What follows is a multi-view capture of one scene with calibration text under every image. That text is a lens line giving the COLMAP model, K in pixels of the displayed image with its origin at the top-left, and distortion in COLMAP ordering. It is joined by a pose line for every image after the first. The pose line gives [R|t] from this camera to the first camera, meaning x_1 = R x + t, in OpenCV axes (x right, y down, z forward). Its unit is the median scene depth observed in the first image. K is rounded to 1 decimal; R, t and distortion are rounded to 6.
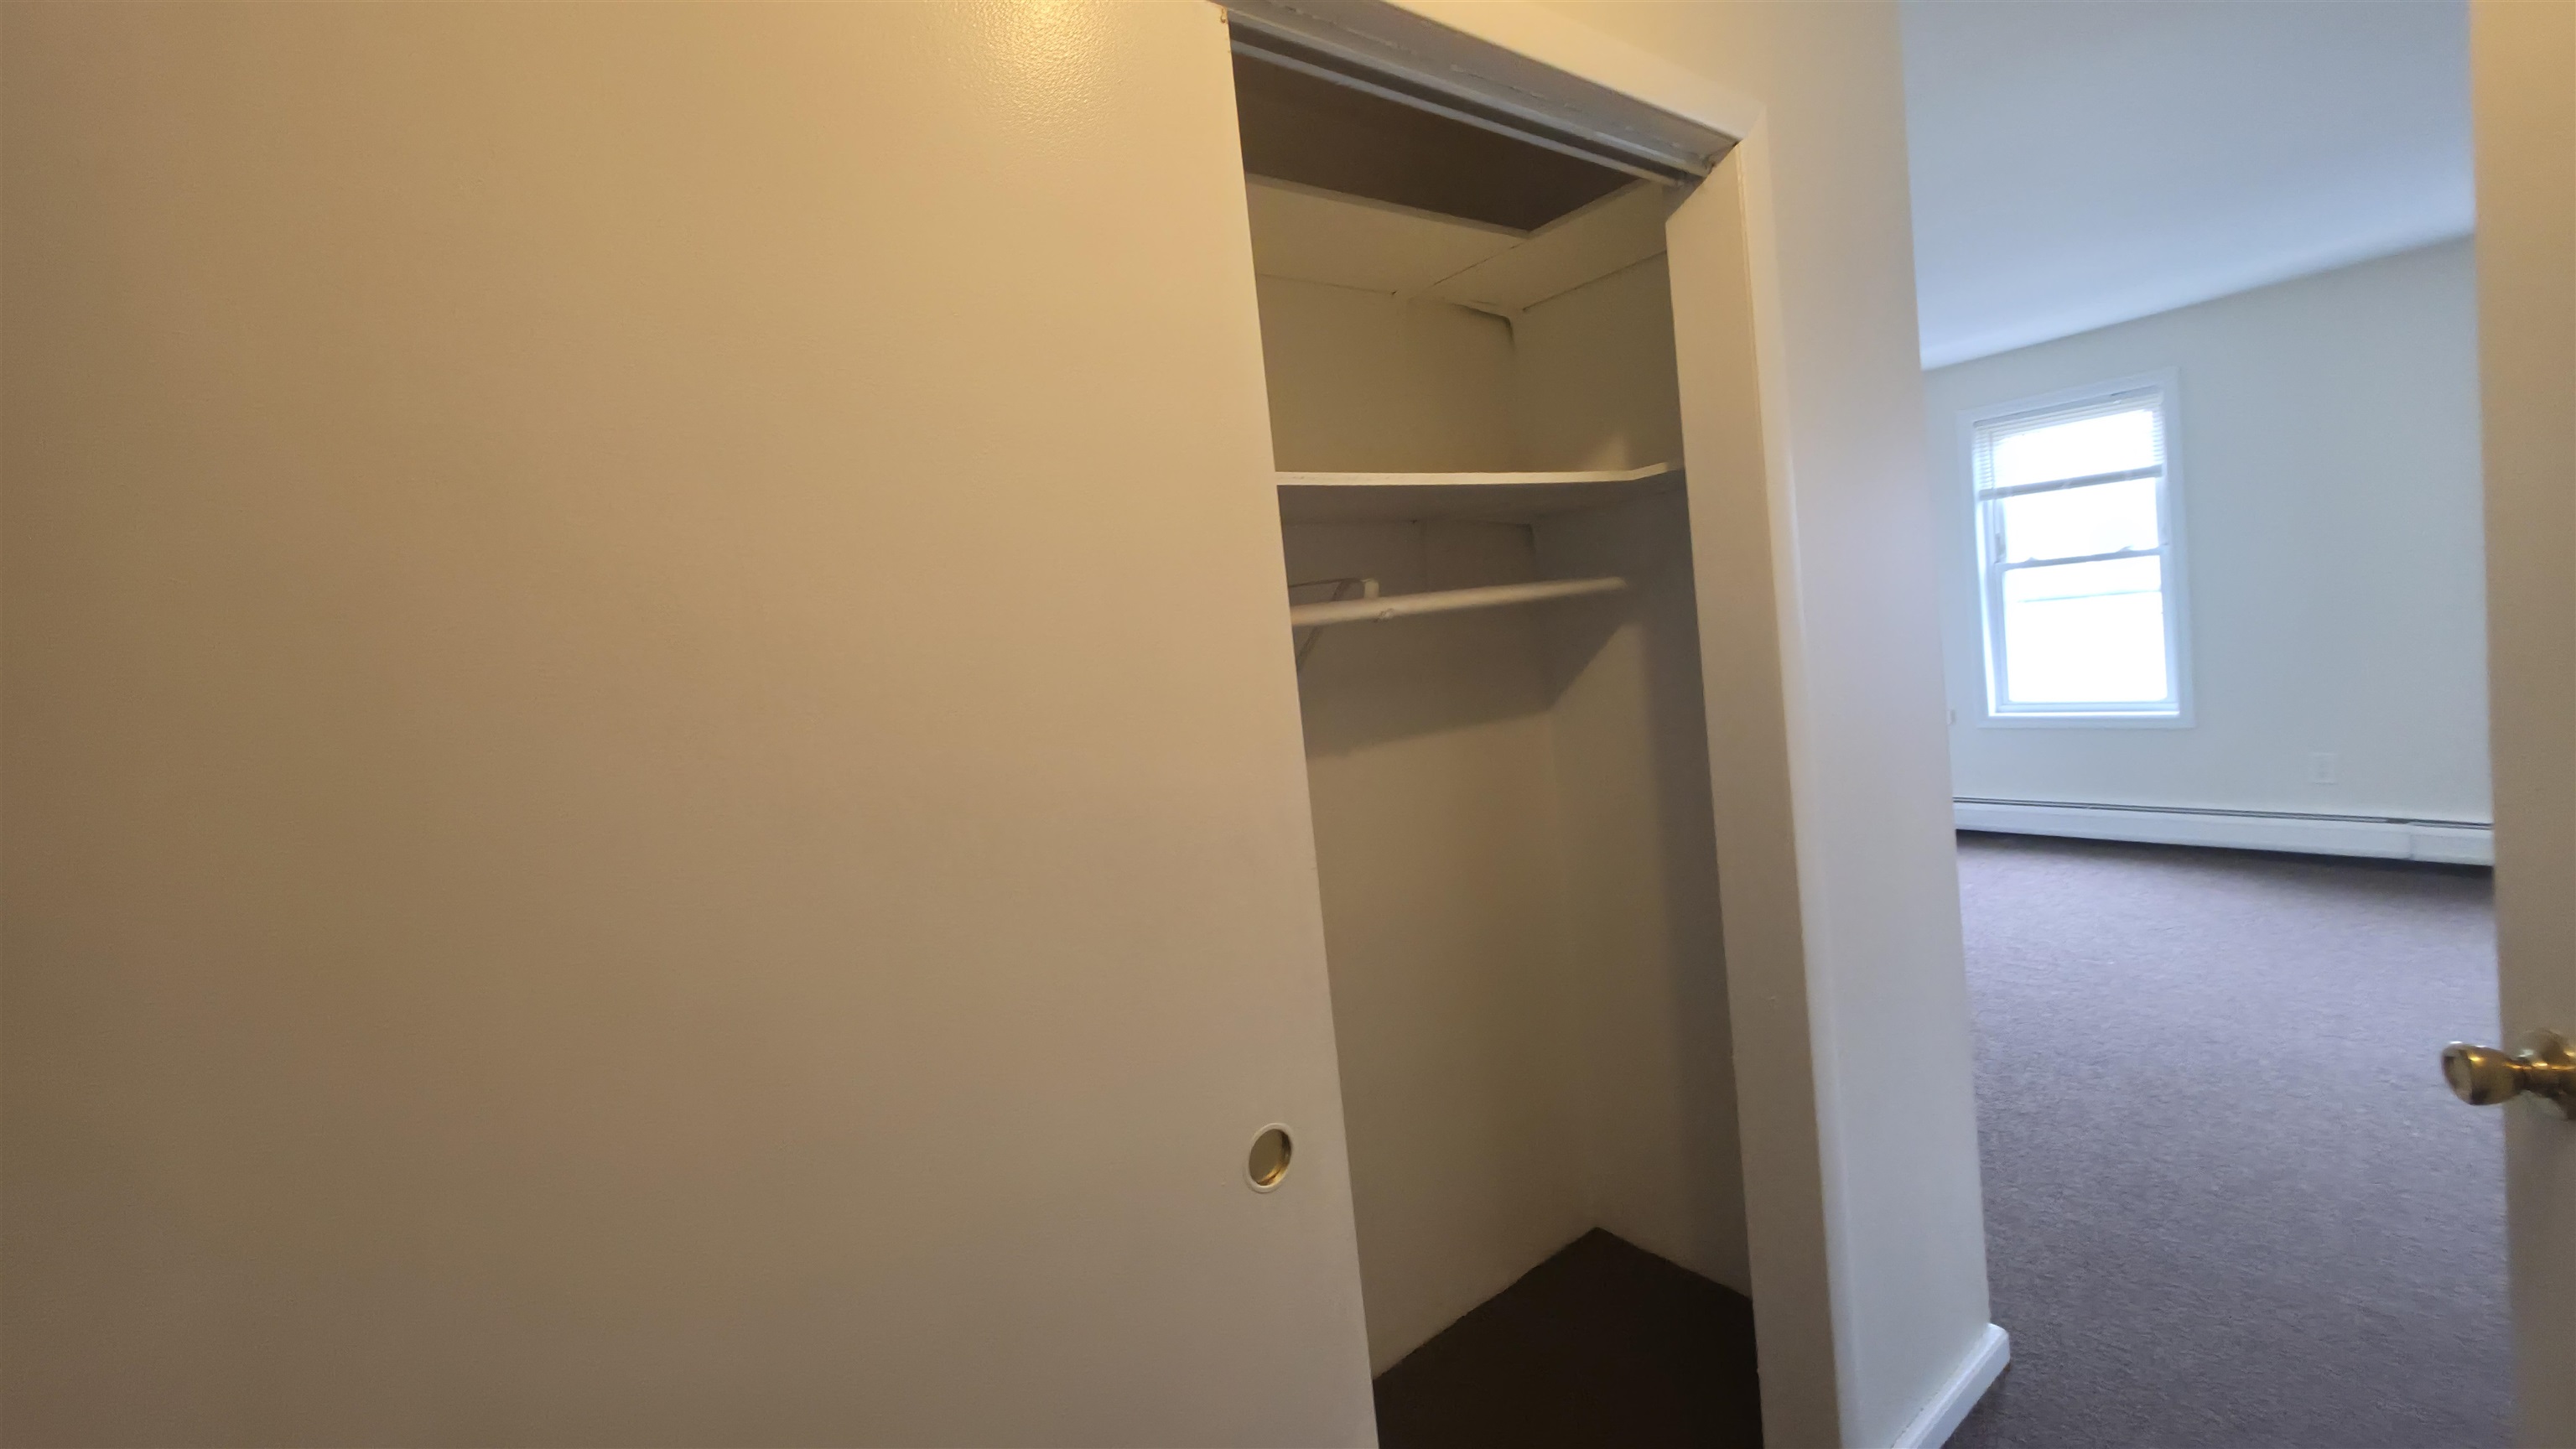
lens RADIAL K [[1034.9, 0, 1289.1], [0, 1034.9, 717.6], [0, 0, 1]] dist [0.002234, -0.001913]
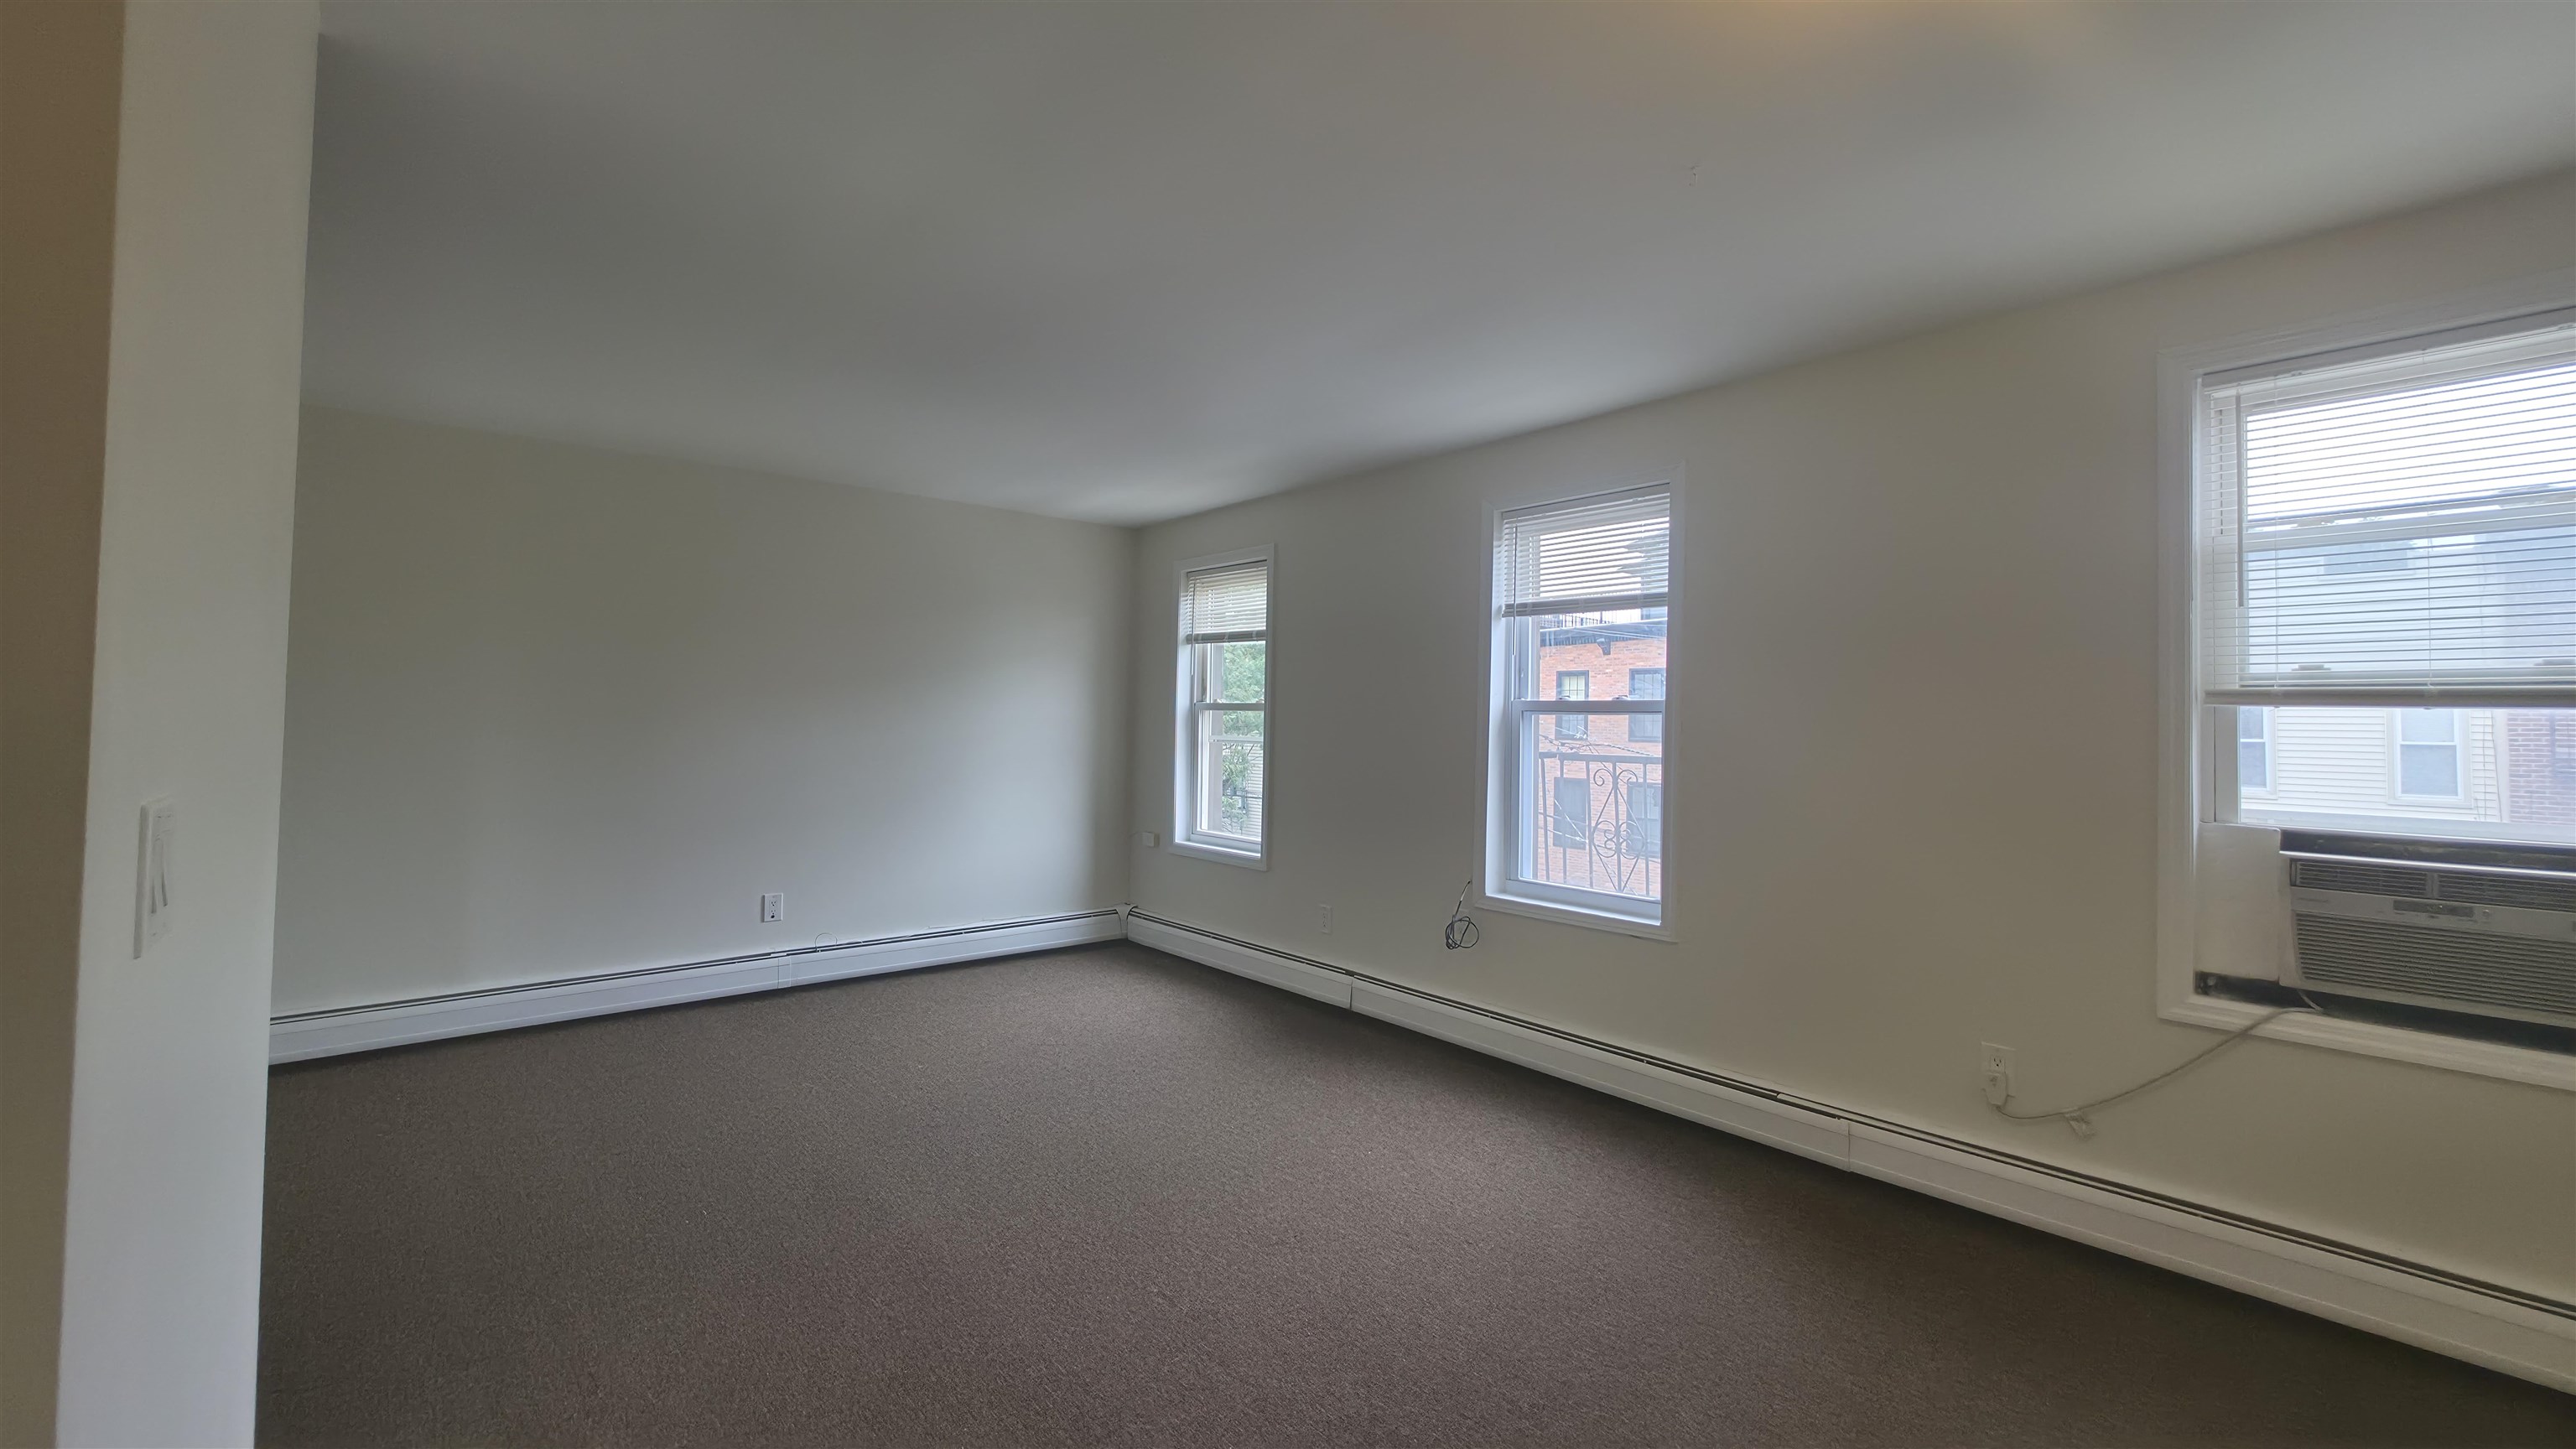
lens RADIAL K [[1034.9, 0, 1310.5], [0, 1034.9, 720.7], [0, 0, 1]] dist [0.002234, -0.001913]
pose [[0.992991, 0.100533, 0.062138, 0.738450], [-0.096504, 0.993223, -0.064763, -0.072311], [-0.068227, 0.058312, 0.995964, -0.085241]]
